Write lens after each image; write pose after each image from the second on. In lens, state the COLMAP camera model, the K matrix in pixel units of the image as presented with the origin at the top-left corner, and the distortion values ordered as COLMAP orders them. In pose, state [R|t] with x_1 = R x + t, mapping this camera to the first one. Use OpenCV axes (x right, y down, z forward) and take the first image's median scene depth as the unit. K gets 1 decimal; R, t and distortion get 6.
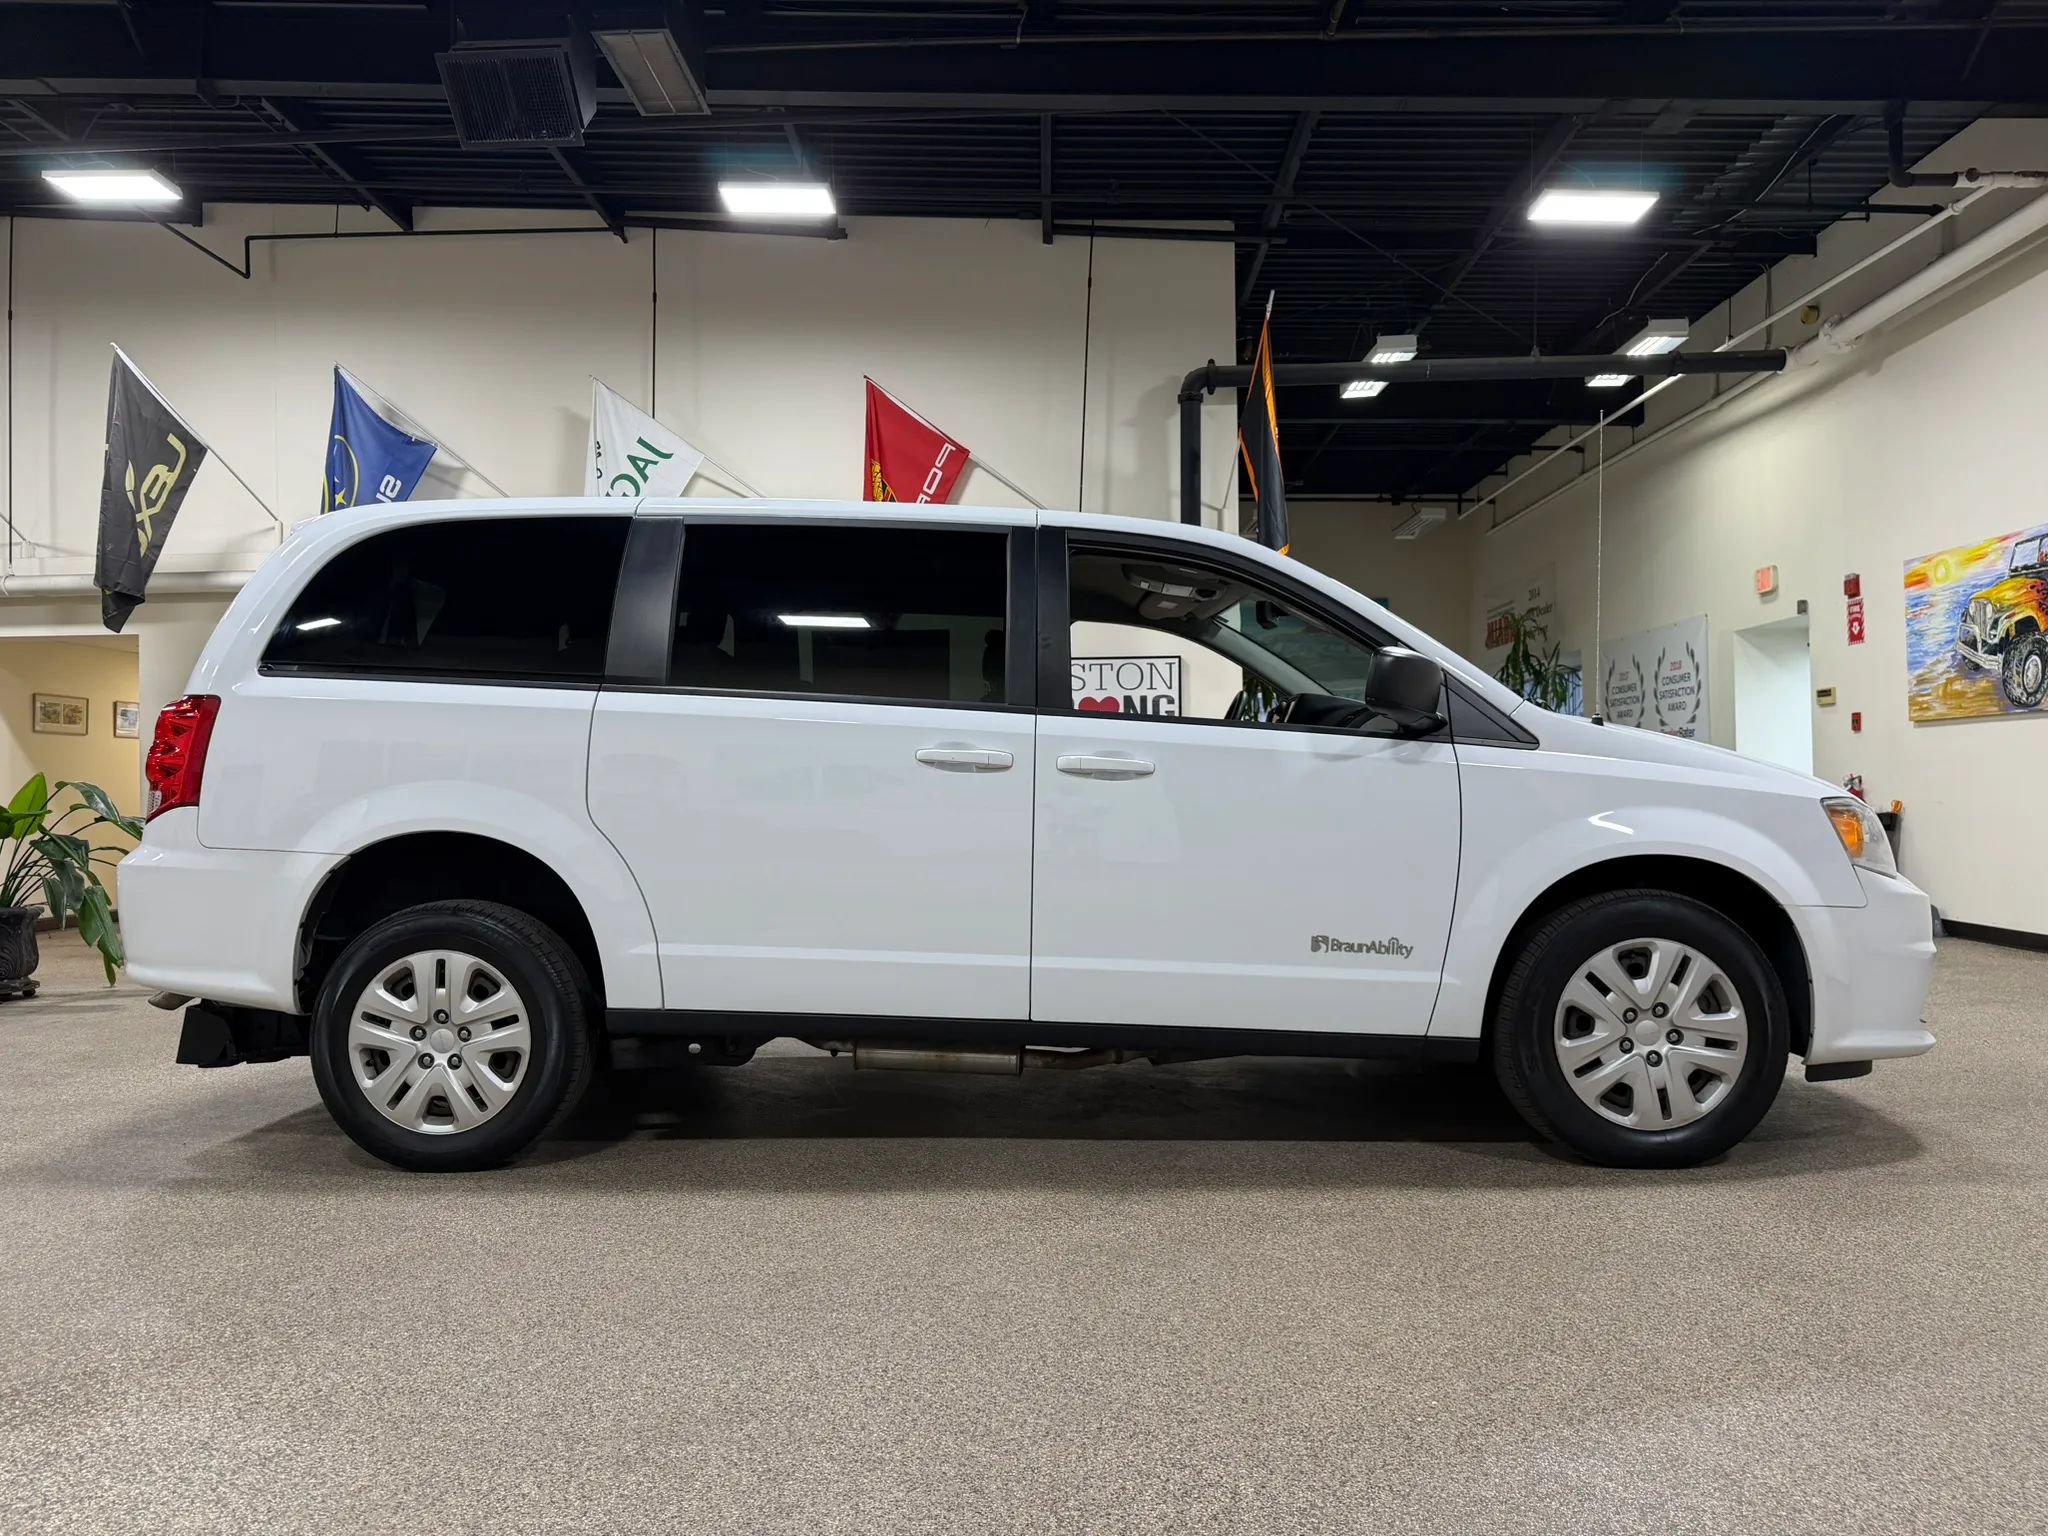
lens RADIAL K [[1423.0, 0, 1022.1], [0, 1423.0, 777.7], [0, 0, 1]] dist [0.088212, -0.127633]
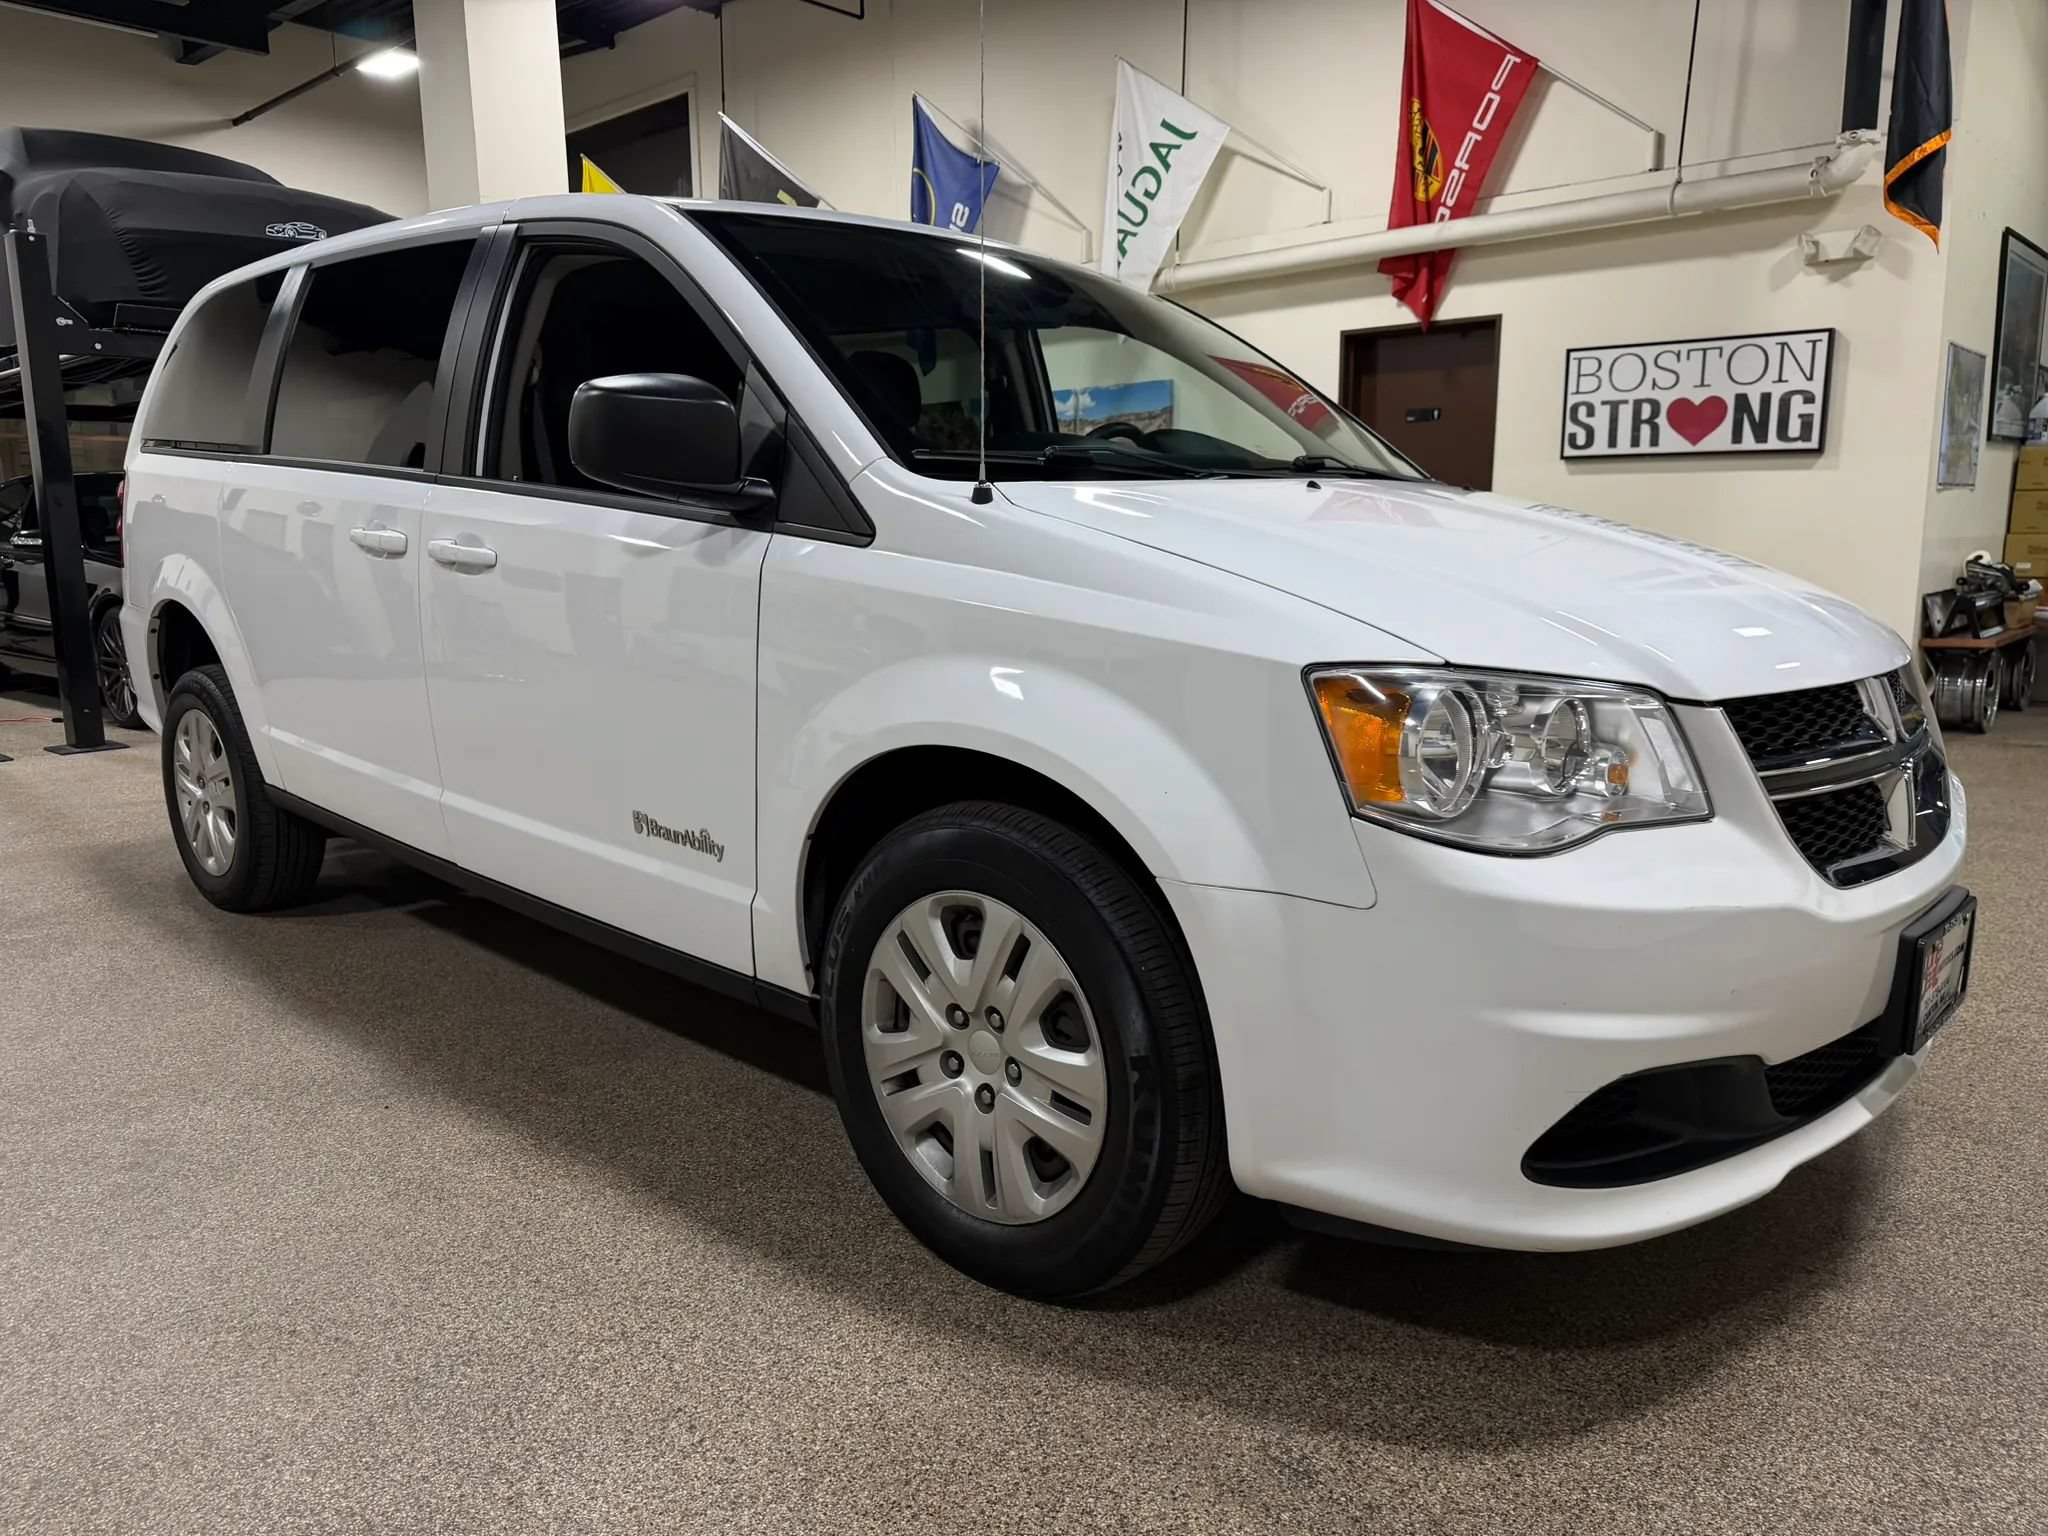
lens RADIAL K [[1462.4, 0, 1015.4], [0, 1462.4, 775.6], [0, 0, 1]] dist [-0.001694, -0.001978]
pose [[0.751197, 0.121119, -0.648871, 0.355413], [0.007932, 0.981294, 0.192353, -0.018242], [0.660031, -0.149642, 0.736184, 0.265763]]
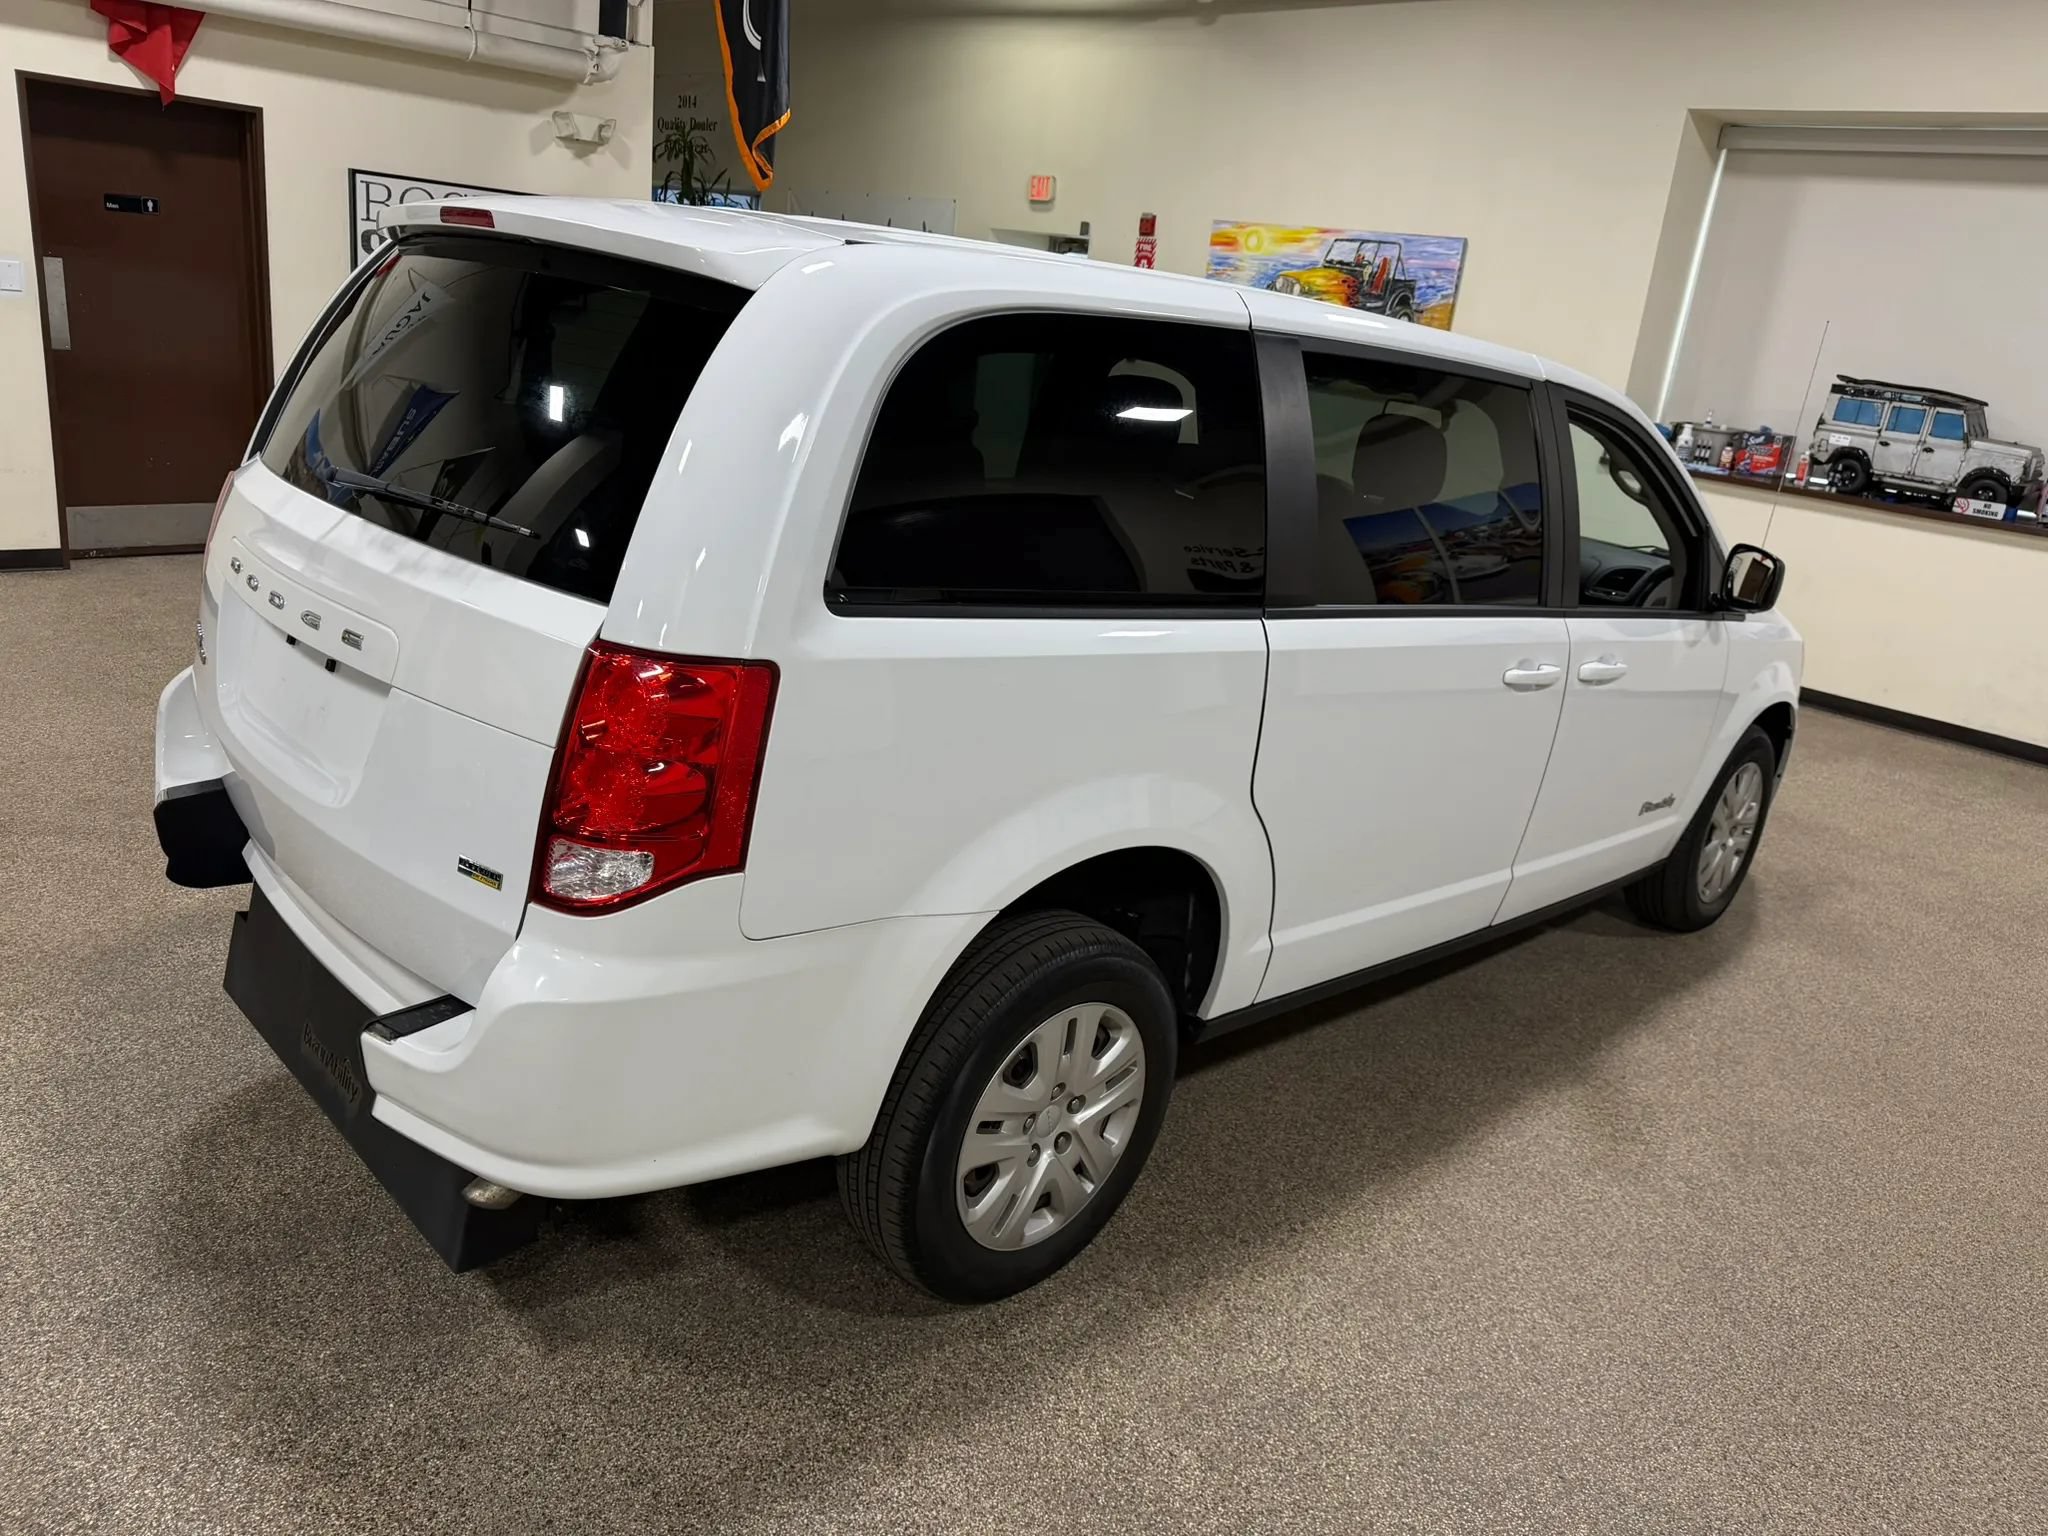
lens RADIAL K [[1461.7, 0, 1037.2], [0, 1461.7, 753.5], [0, 0, 1]] dist [0.017666, -0.026756]
pose [[0.685524, -0.130106, 0.716331, -0.402842], [-0.132223, 0.945292, 0.298228, -0.087731], [-0.715943, -0.299158, 0.630817, 0.279043]]
